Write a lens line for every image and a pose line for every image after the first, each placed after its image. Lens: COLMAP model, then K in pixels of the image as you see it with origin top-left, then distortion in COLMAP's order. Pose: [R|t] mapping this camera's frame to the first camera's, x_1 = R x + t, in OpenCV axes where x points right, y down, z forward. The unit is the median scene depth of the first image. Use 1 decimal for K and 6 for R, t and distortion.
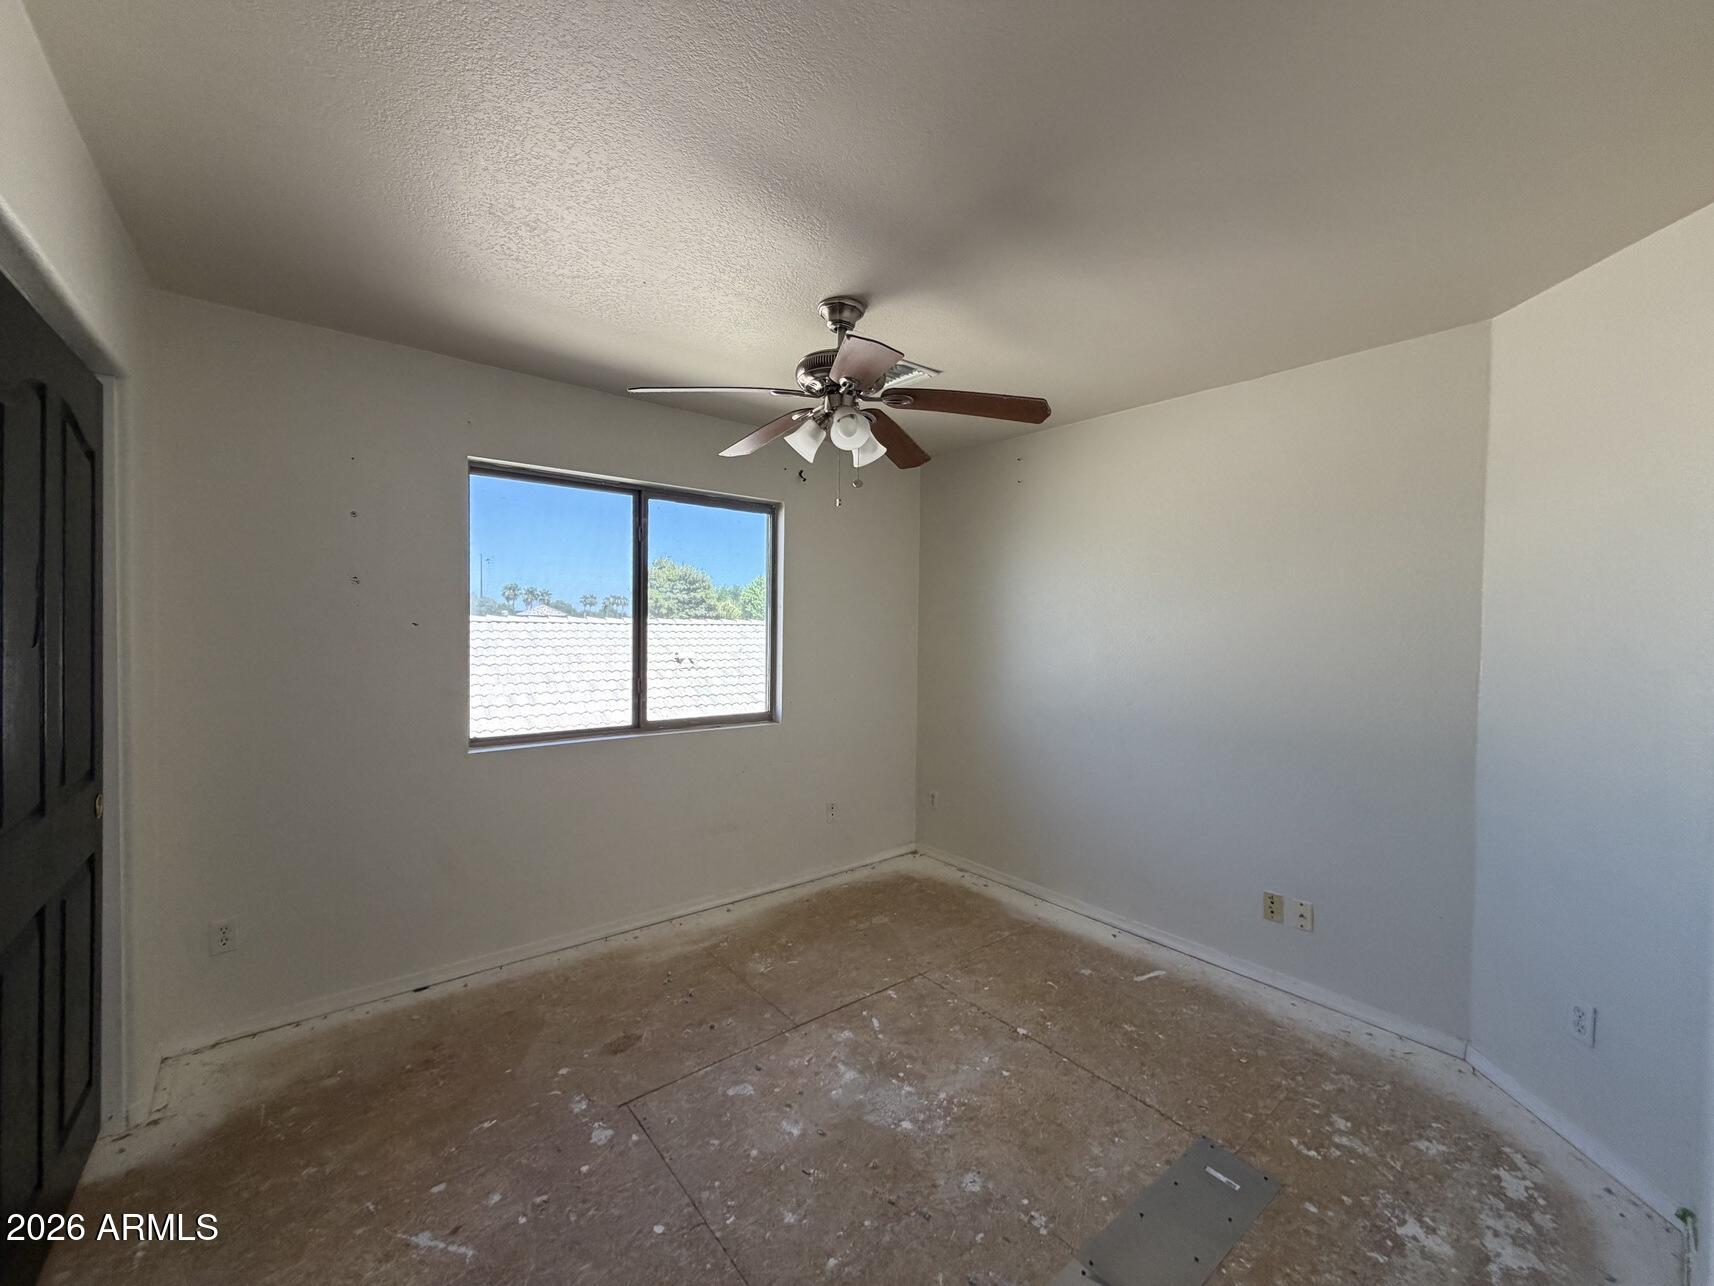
lens RADIAL K [[684.9, 0, 857.5], [0, 684.9, 637.3], [0, 0, 1]] dist [-0.000832, 0.000078]
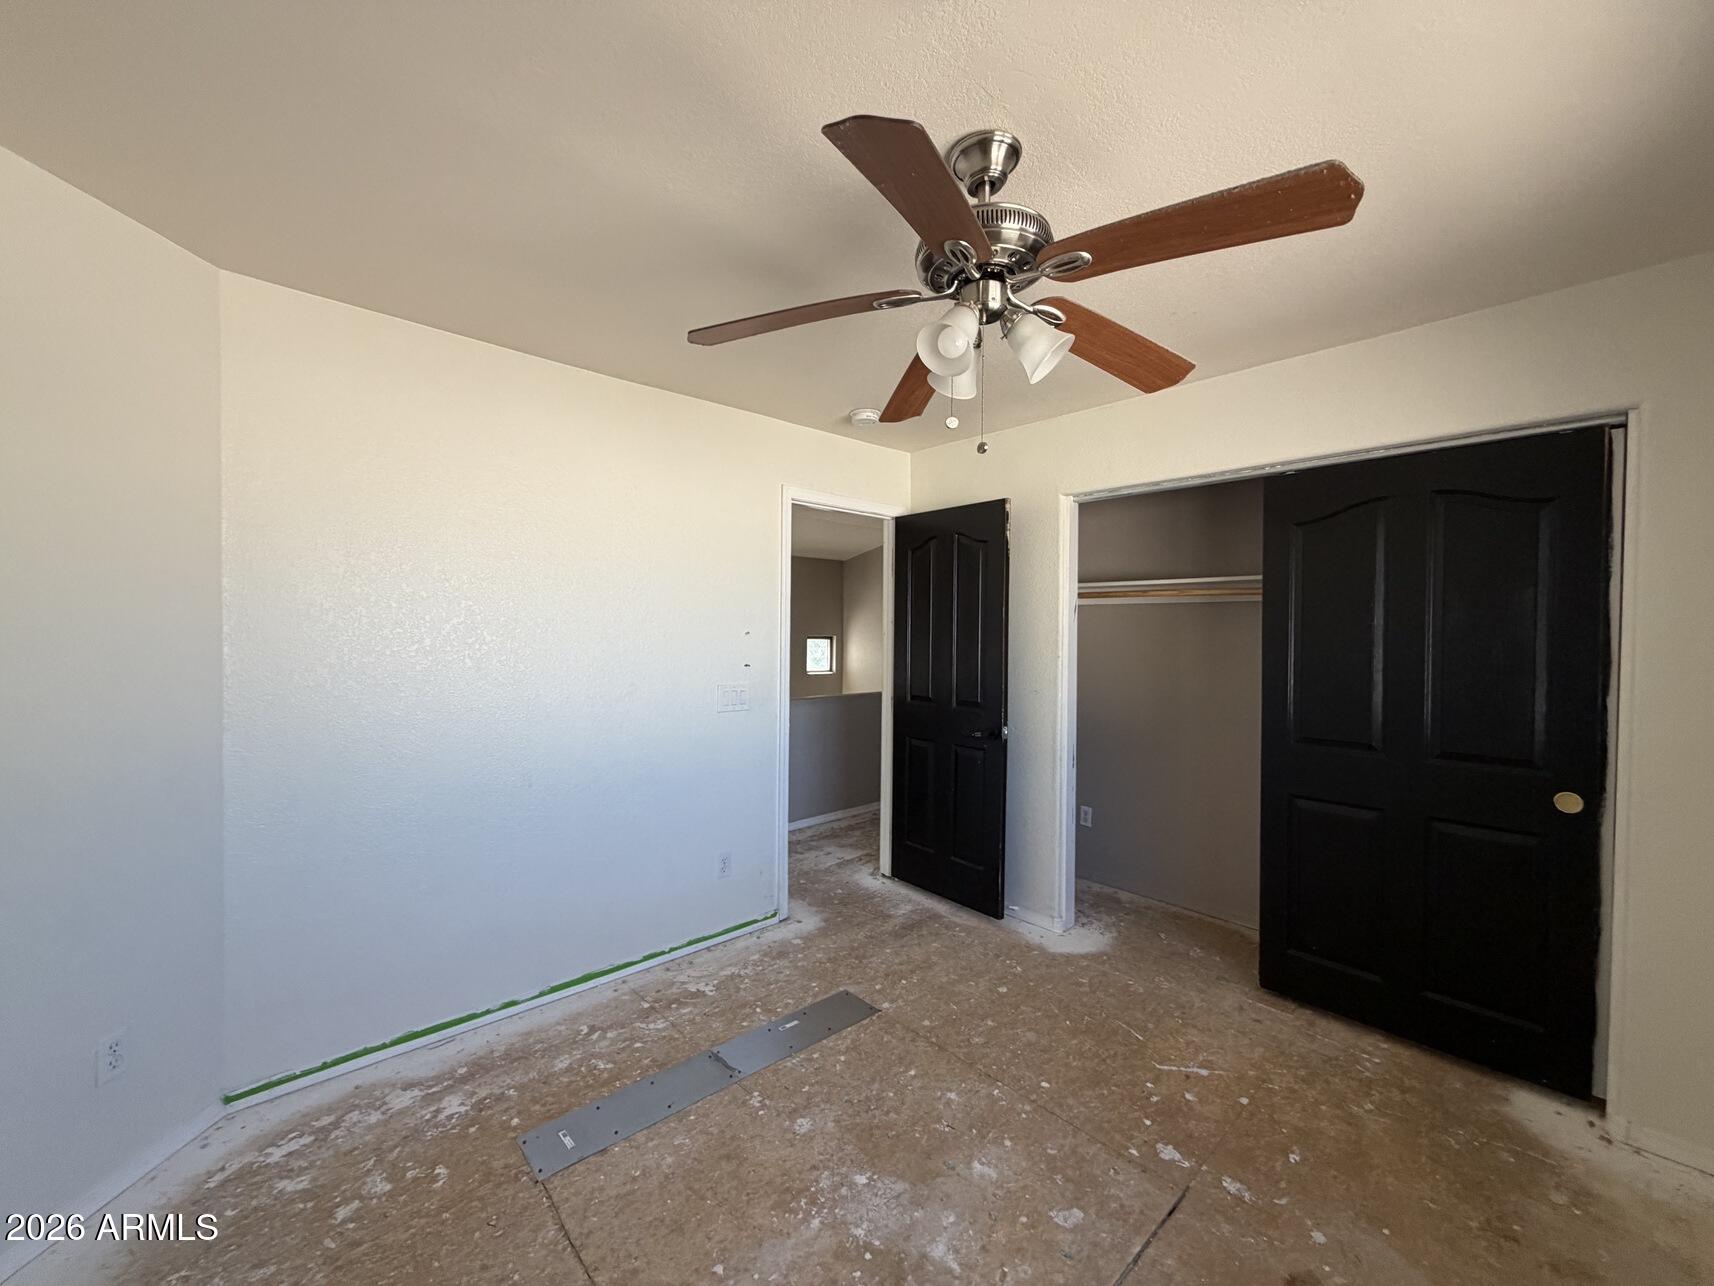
lens RADIAL K [[684.9, 0, 856.4], [0, 684.9, 639.2], [0, 0, 1]] dist [-0.000832, 0.000078]
pose [[-0.997658, -0.020707, -0.065191, 0.154397], [-0.022699, 0.999293, 0.029962, -0.033101], [0.064524, 0.031371, -0.997423, 1.917115]]
